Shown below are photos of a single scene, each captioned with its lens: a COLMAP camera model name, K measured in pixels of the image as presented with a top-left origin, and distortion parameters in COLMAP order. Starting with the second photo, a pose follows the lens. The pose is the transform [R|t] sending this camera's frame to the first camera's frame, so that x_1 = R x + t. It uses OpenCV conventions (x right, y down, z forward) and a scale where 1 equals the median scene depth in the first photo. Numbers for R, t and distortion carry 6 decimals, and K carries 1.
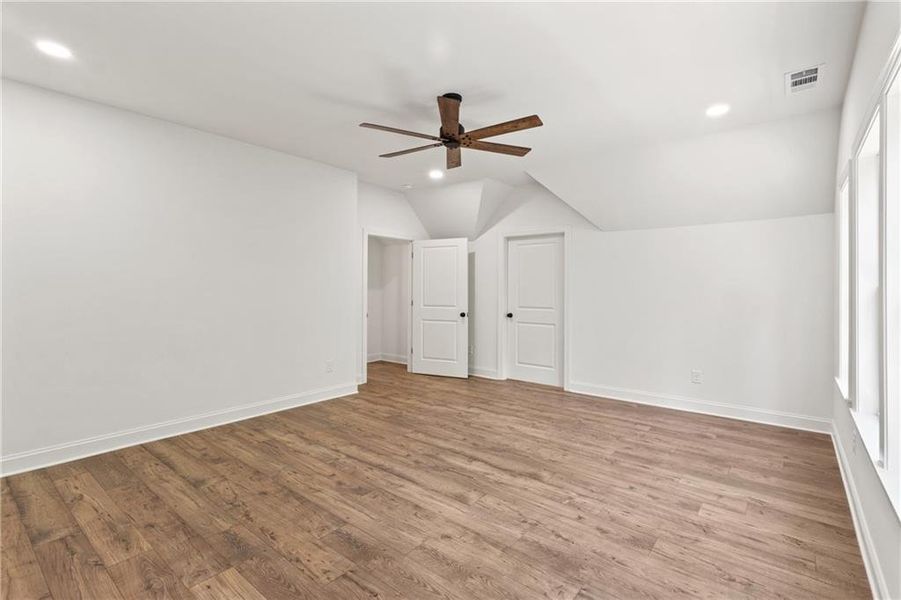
lens RADIAL K [[421.1, 0, 449.1], [0, 421.1, 294.9], [0, 0, 1]] dist [0.000283, 0.000732]
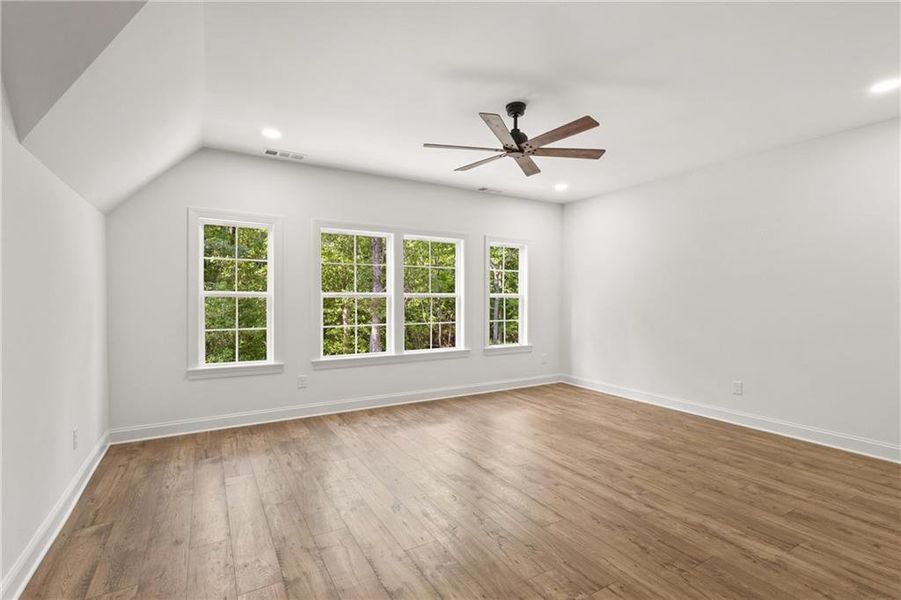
lens RADIAL K [[421.1, 0, 449.1], [0, 421.1, 294.9], [0, 0, 1]] dist [0.000283, 0.000732]
pose [[-0.936324, -0.006026, 0.351086, -0.220647], [-0.002836, 0.999950, 0.009598, -0.034124], [-0.351126, 0.007991, -0.936294, 2.162492]]
